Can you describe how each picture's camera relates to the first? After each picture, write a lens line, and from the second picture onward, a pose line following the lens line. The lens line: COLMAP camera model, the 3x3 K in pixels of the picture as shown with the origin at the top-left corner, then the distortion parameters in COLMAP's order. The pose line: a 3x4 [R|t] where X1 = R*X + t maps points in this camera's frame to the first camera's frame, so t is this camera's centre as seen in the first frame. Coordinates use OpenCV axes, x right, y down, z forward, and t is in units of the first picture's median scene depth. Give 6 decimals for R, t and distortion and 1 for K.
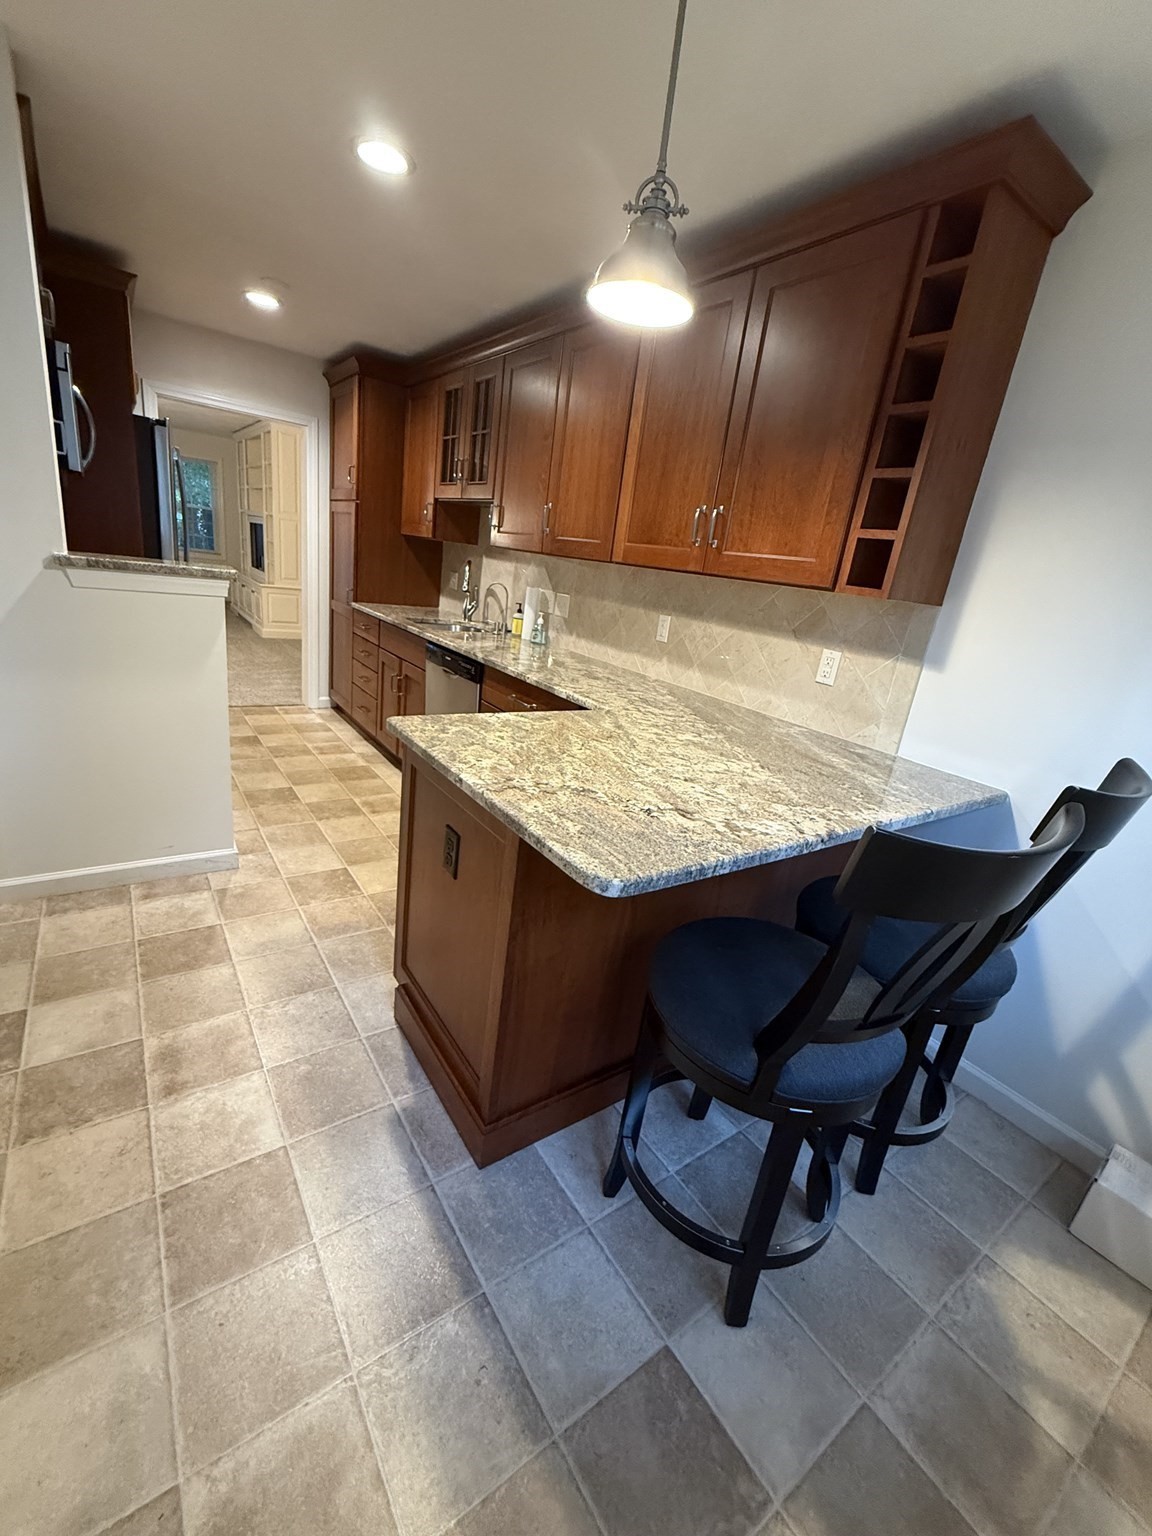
lens RADIAL K [[628.6, 0, 576.0], [0, 628.6, 768.0], [0, 0, 1]] dist [-0.000895, 0.000201]
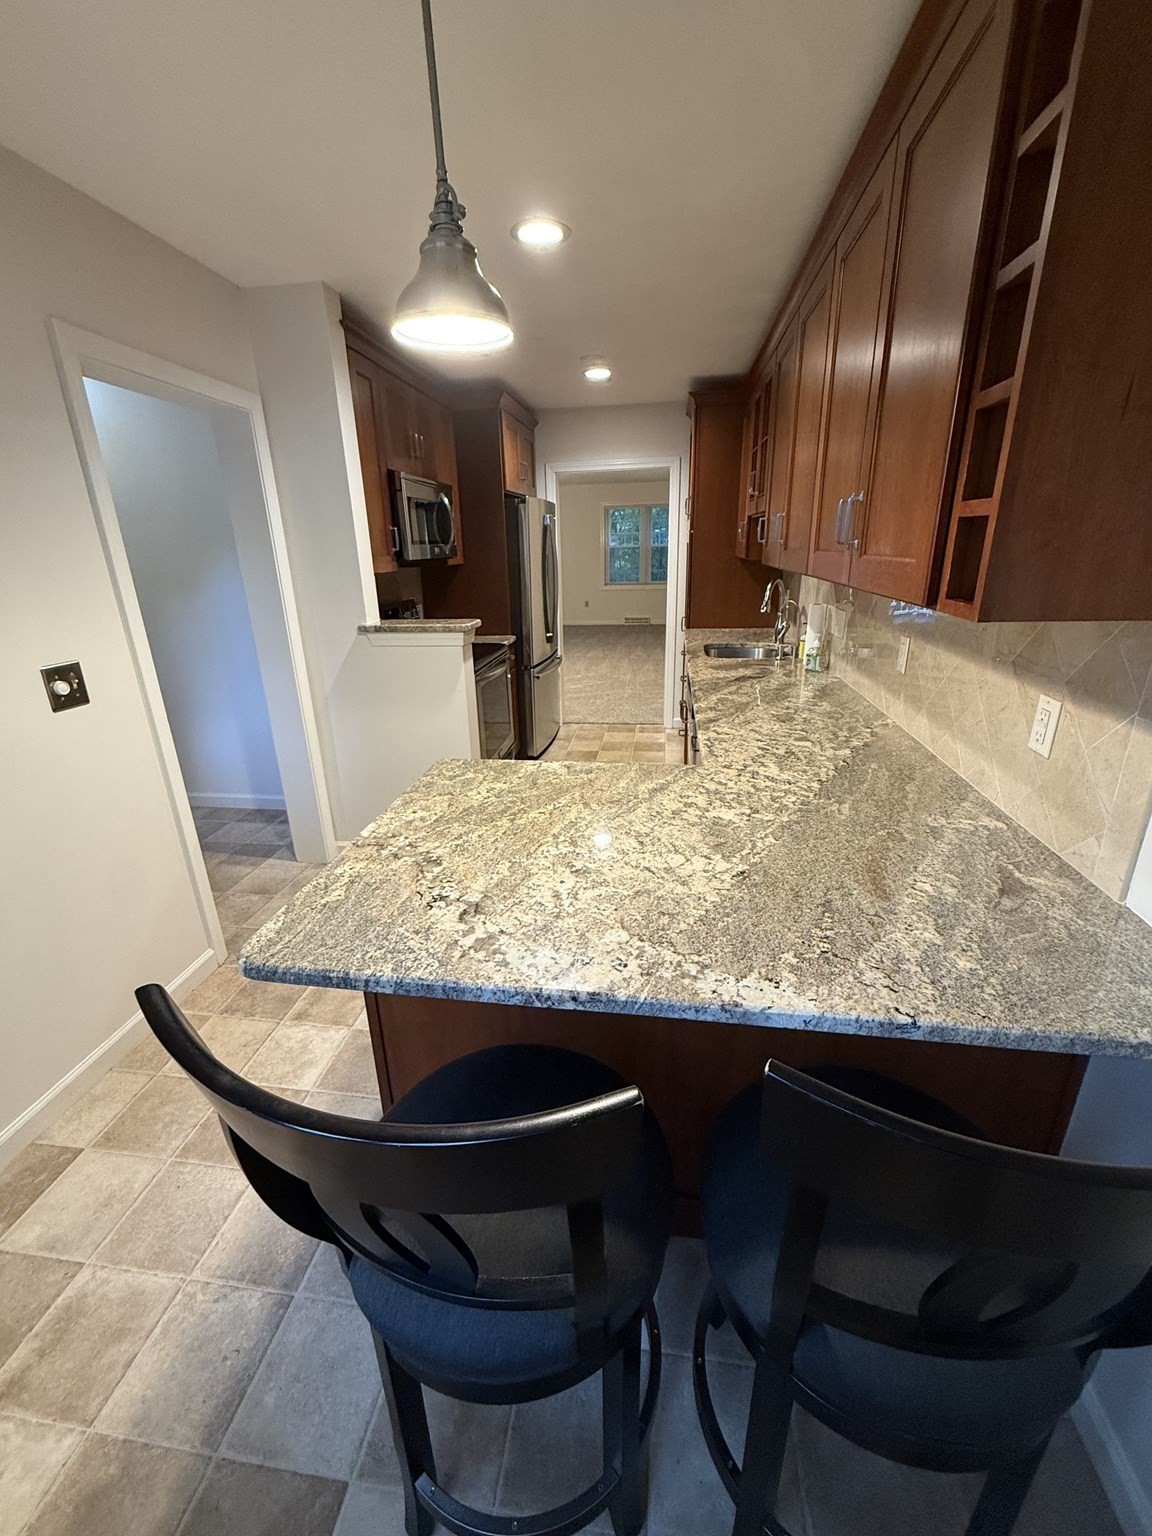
lens RADIAL K [[628.6, 0, 576.0], [0, 628.6, 768.0], [0, 0, 1]] dist [-0.000895, 0.000201]
pose [[0.719490, 0.093069, -0.688239, 0.526026], [-0.102970, 0.994323, 0.026814, -0.098503], [0.686827, 0.051576, 0.724989, 0.295999]]
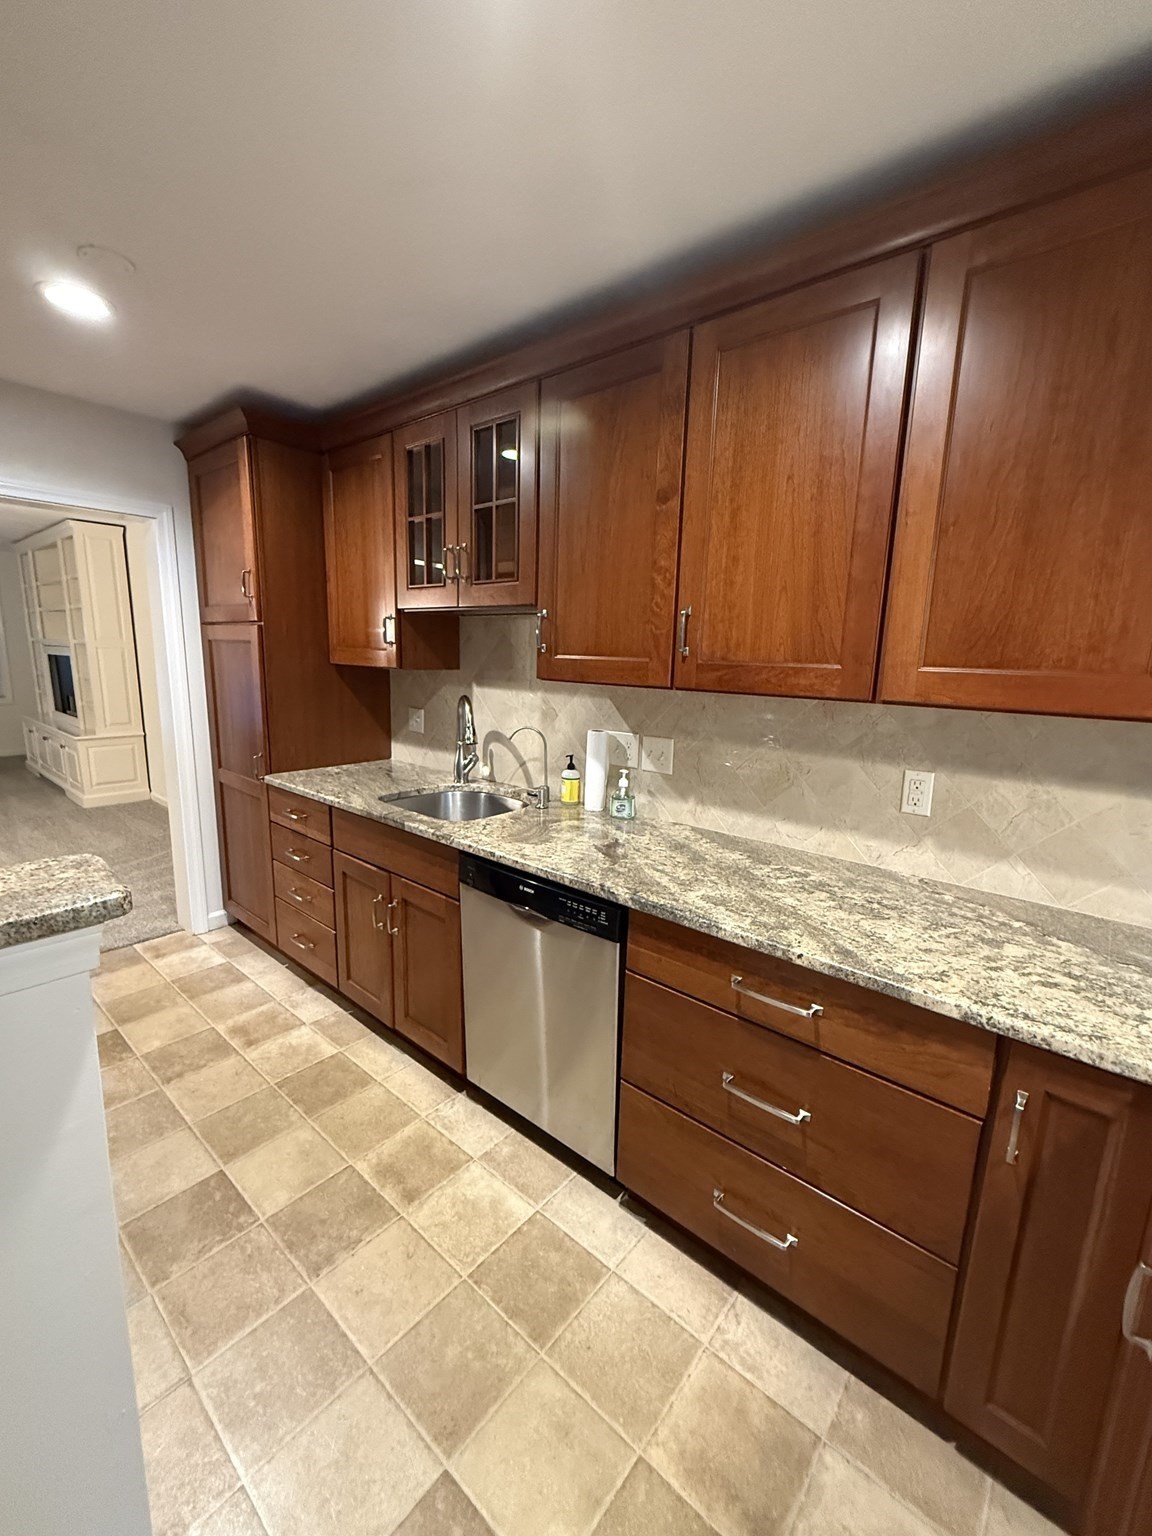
lens RADIAL K [[628.6, 0, 576.0], [0, 628.6, 768.0], [0, 0, 1]] dist [-0.000895, 0.000201]
pose [[0.964440, -0.142995, 0.222280, -0.409843], [0.167795, 0.981046, -0.096918, -0.333071], [-0.204208, 0.130769, 0.970154, 0.677208]]
